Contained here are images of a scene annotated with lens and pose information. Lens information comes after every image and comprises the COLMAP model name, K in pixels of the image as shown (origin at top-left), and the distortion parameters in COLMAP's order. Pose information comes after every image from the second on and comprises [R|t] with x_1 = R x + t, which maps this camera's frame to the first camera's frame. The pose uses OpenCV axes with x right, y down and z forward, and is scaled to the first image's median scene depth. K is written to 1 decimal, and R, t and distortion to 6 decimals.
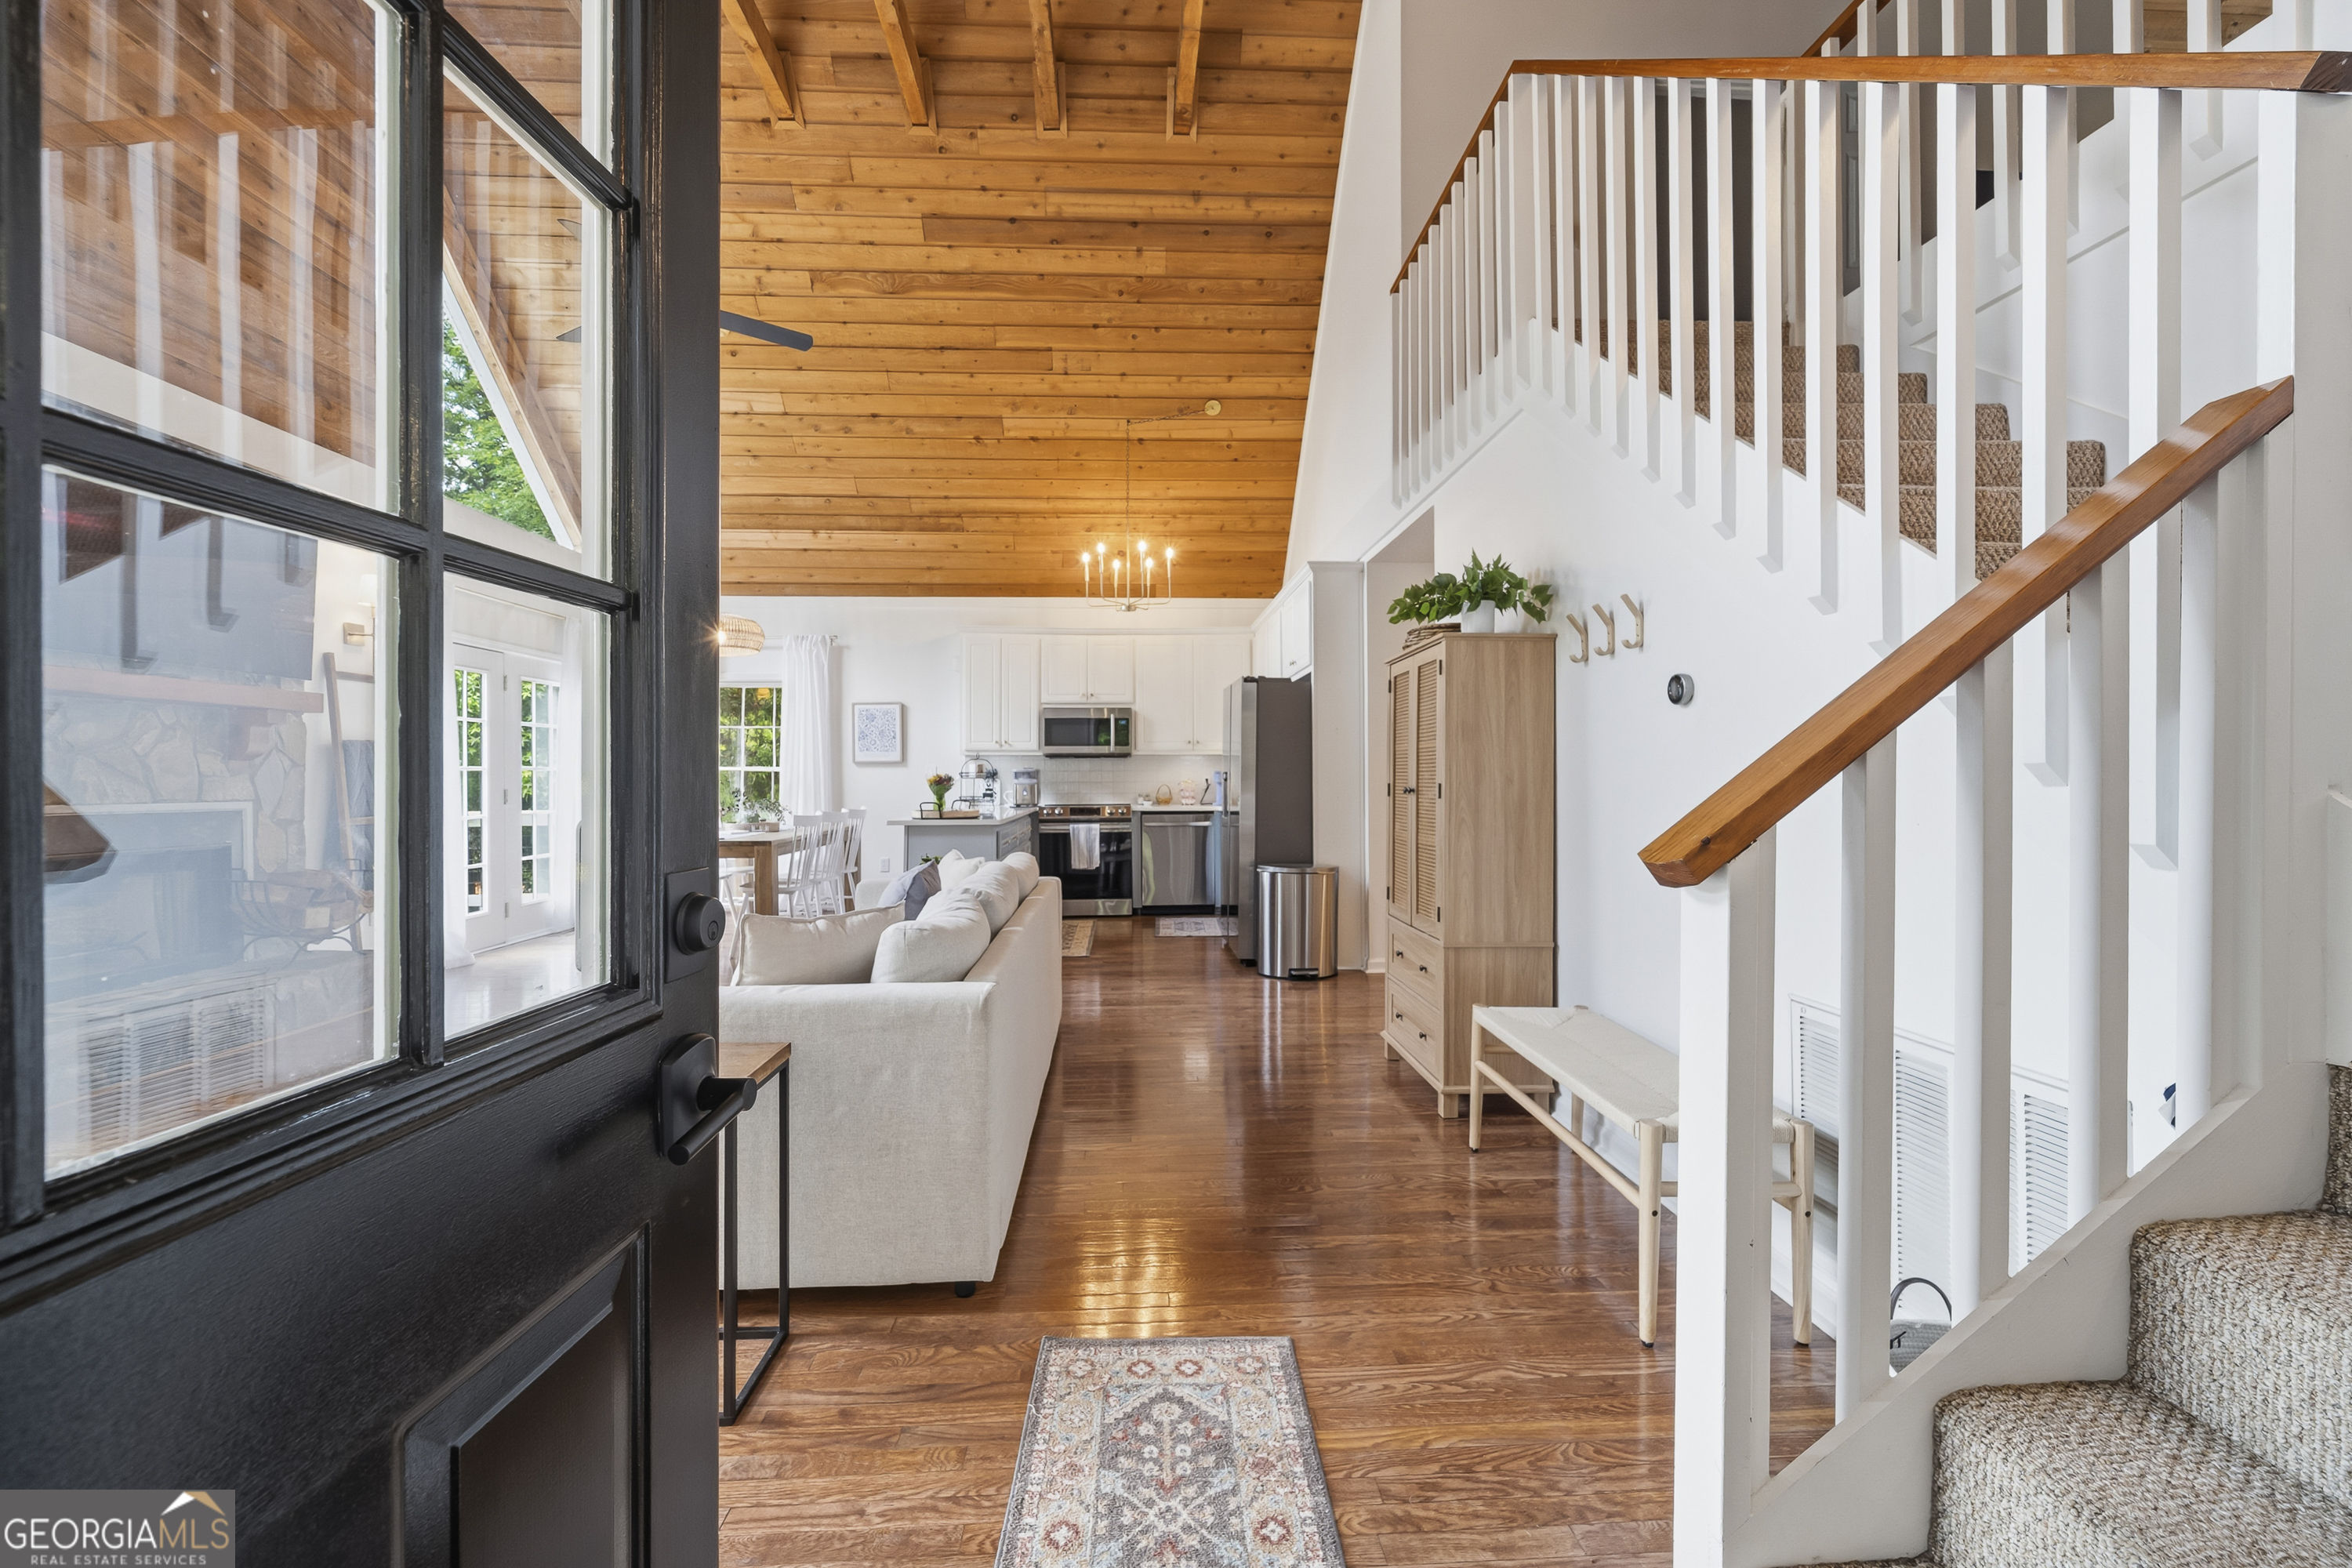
lens RADIAL K [[929.0, 0, 1170.6], [0, 929.0, 782.3], [0, 0, 1]] dist [-0.000026, -0.000015]
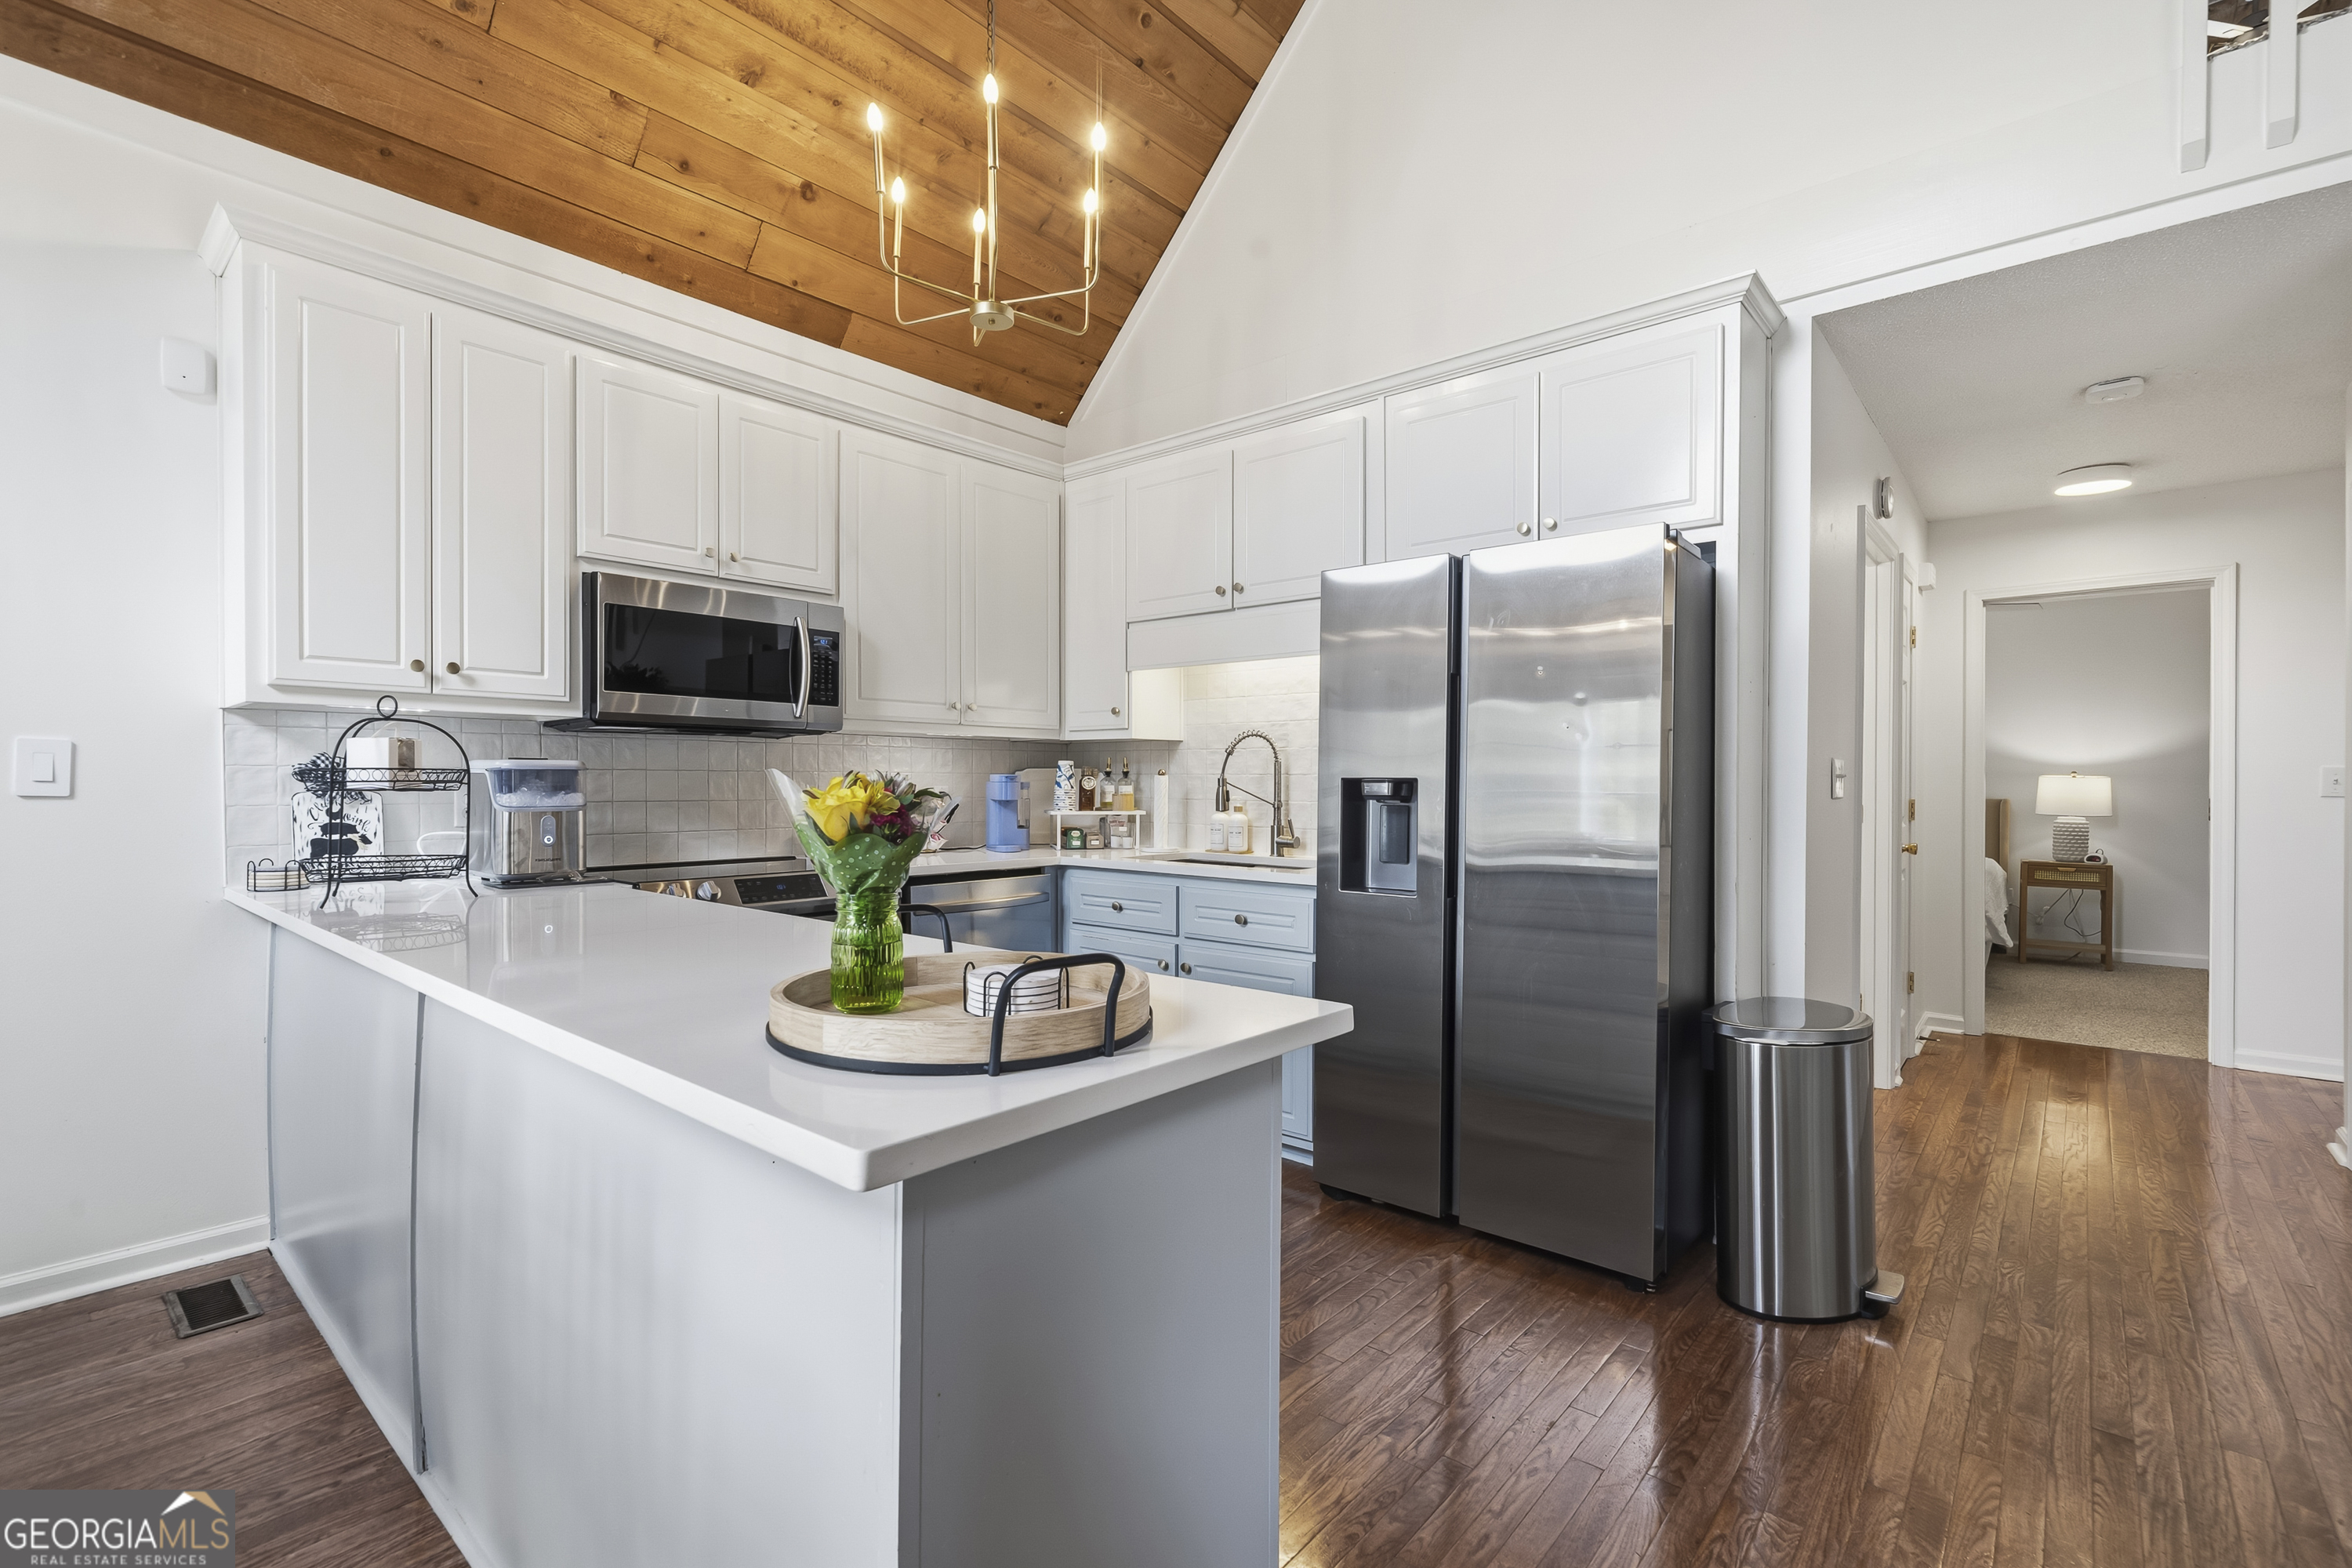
lens RADIAL K [[1024.6, 0, 1184.3], [0, 1024.6, 790.0], [0, 0, 1]] dist [-0.002625, -0.000205]
pose [[0.694149, 0.000029, 0.719831, -0.253773], [-0.001608, 0.999998, 0.001511, -0.005521], [-0.719830, -0.002206, 0.694147, 0.619184]]
